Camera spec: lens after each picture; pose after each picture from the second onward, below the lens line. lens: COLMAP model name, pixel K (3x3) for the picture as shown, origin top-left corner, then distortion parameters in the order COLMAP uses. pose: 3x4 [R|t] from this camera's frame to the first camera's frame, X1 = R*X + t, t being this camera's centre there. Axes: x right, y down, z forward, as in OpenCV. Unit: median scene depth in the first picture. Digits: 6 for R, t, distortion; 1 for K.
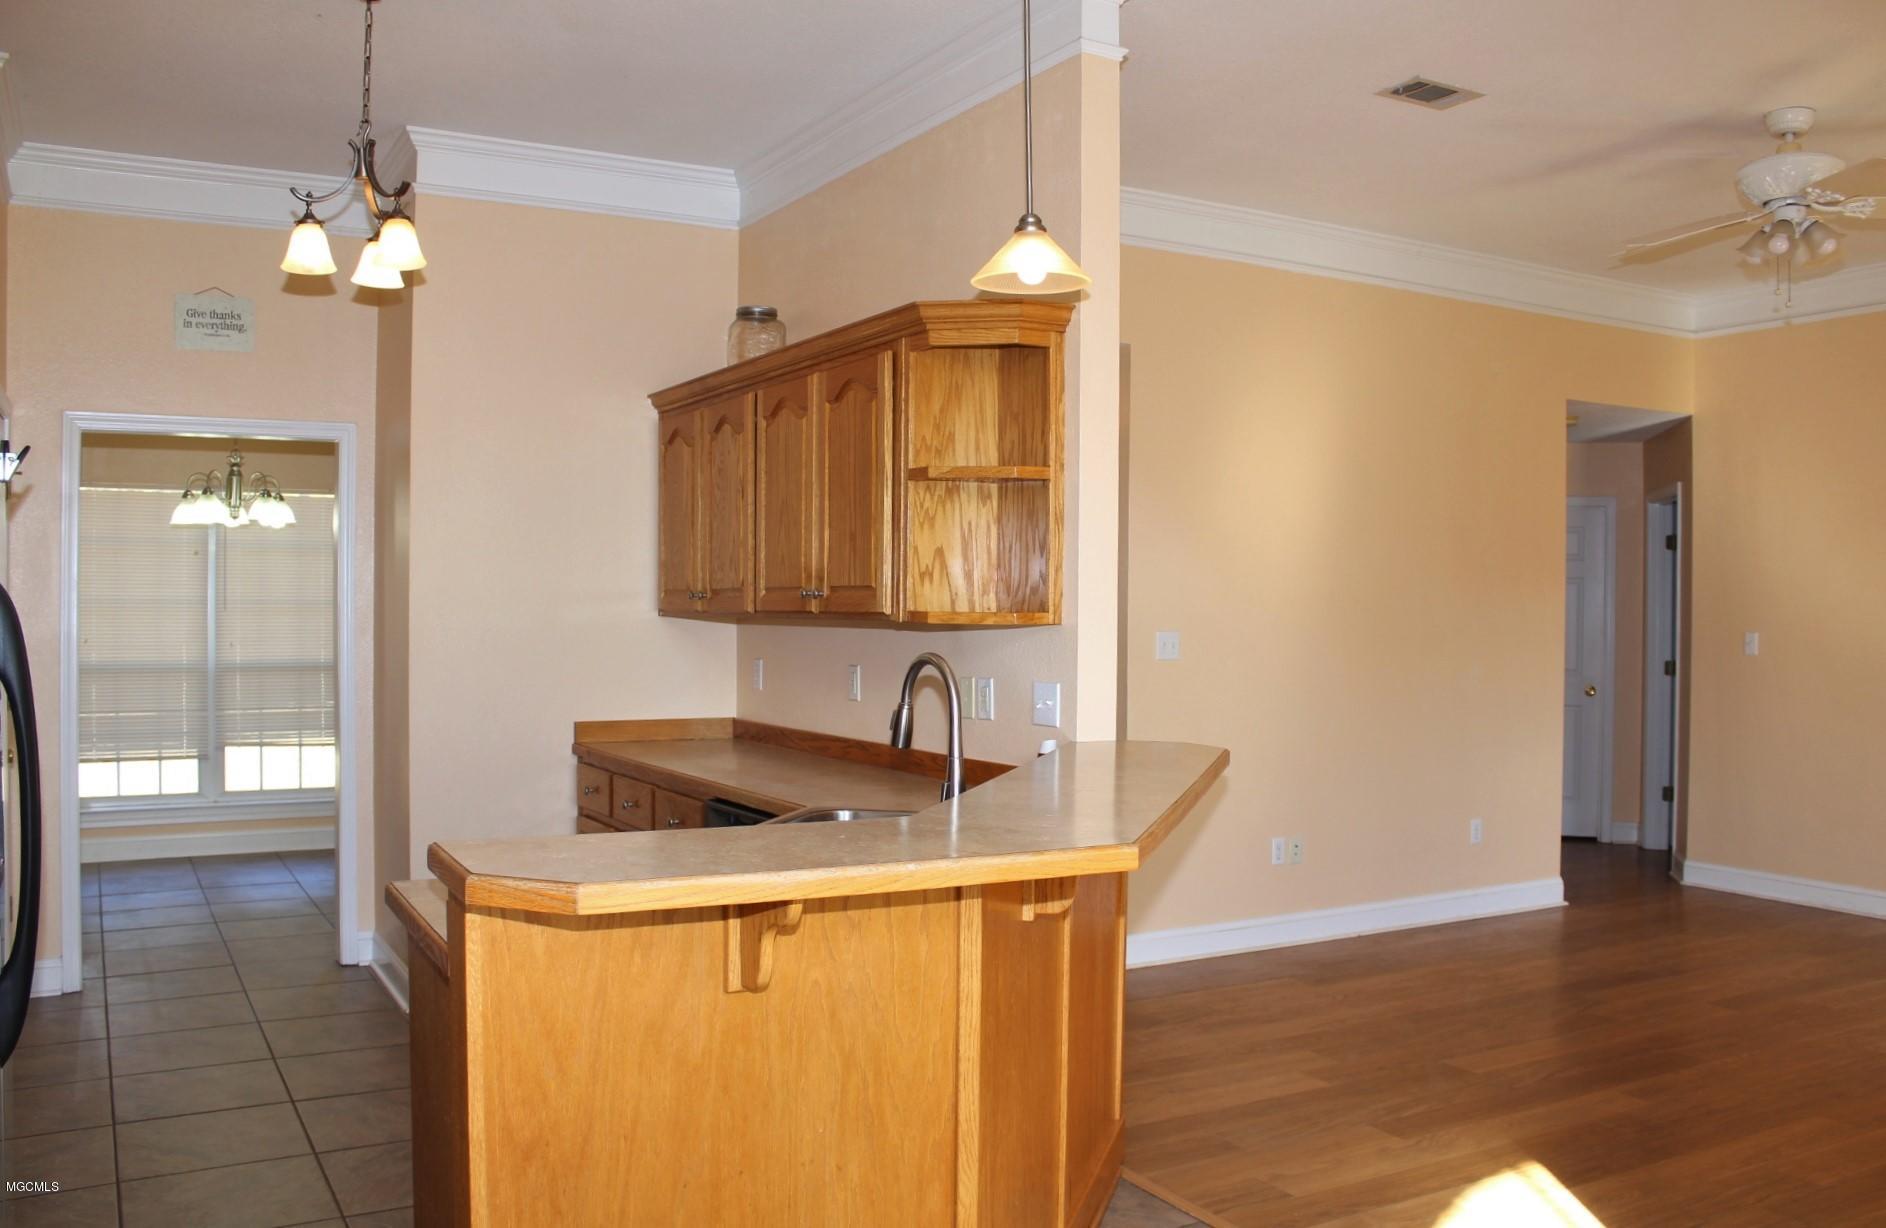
lens RADIAL K [[1573.8, 0, 943.0], [0, 1573.8, 614.0], [0, 0, 1]] dist [-0.174412, 0.159618]
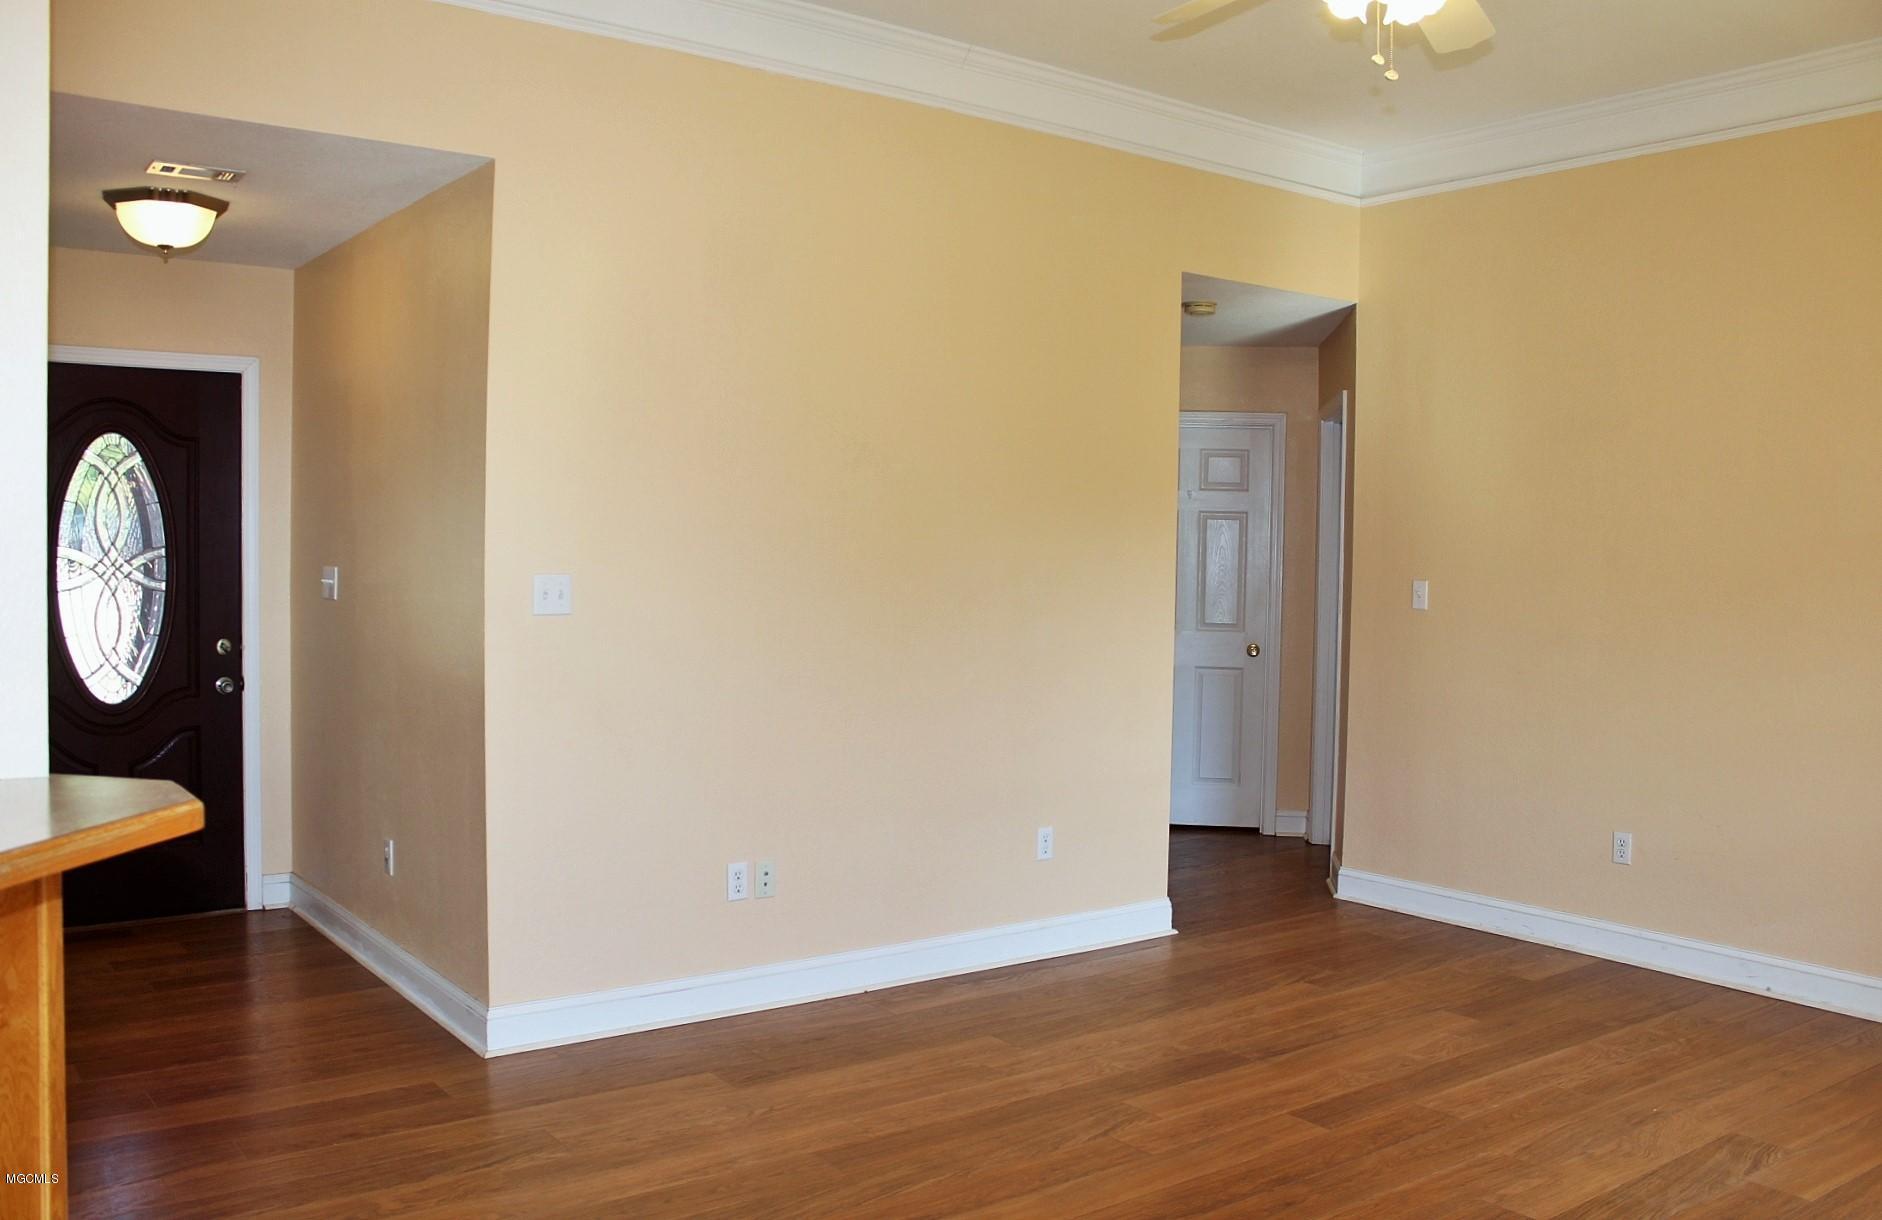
lens RADIAL K [[1570.5, 0, 941.0], [0, 1570.5, 610.0], [0, 0, 1]] dist [-0.174412, 0.159618]
pose [[0.992469, 0.000805, 0.122495, 0.318273], [-0.005034, 0.999402, 0.034214, 0.002492], [-0.122394, -0.034573, 0.991879, 0.400375]]
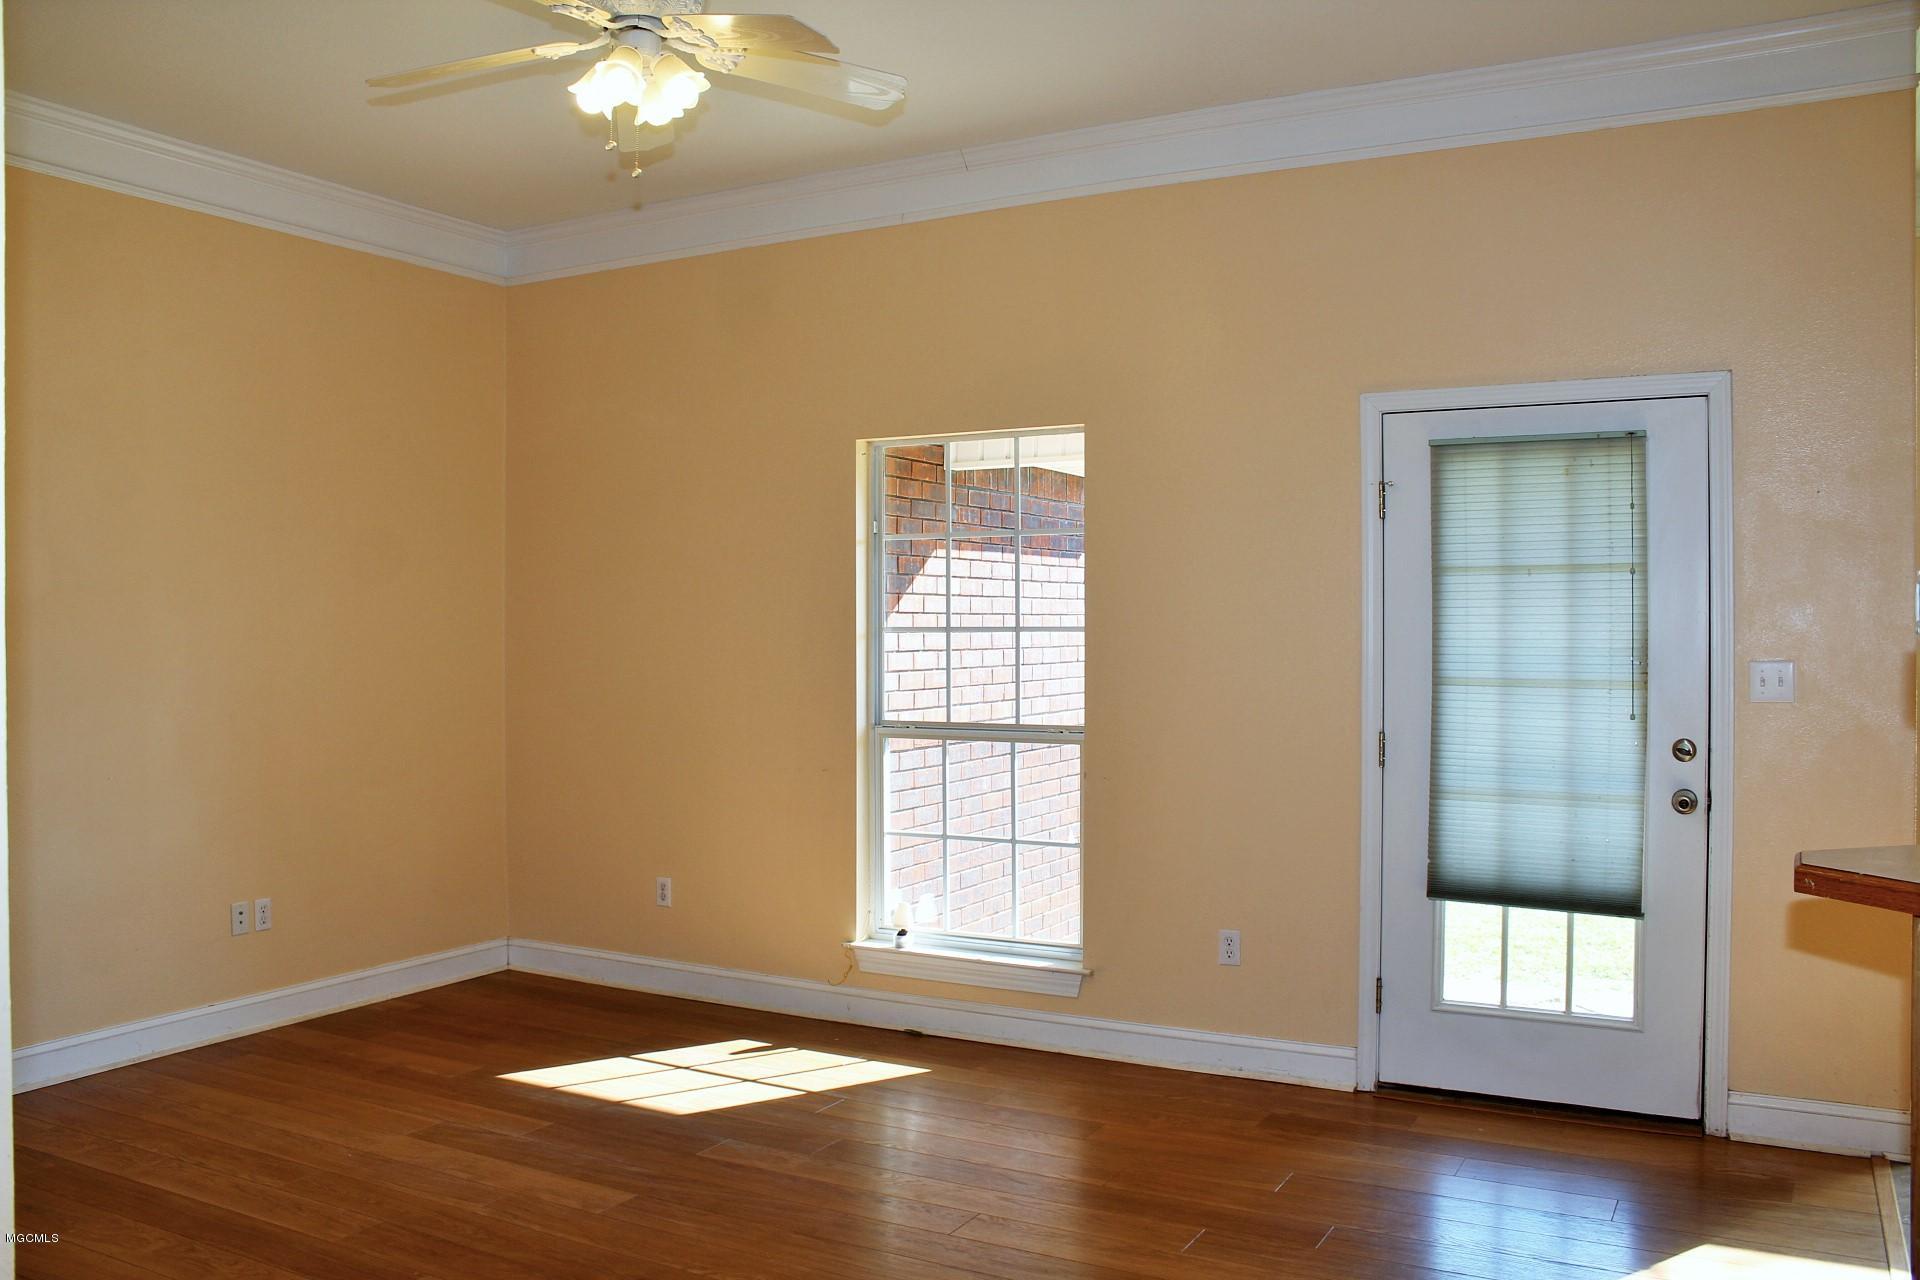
lens RADIAL K [[1545.2, 0, 958.1], [0, 1545.2, 689.3], [0, 0, 1]] dist [-0.120587, 0.006273]
pose [[-0.522991, -0.036057, 0.851575, -0.102415], [0.001245, 0.999071, 0.043066, 0.004581], [-0.852338, 0.023583, -0.522460, 1.354335]]
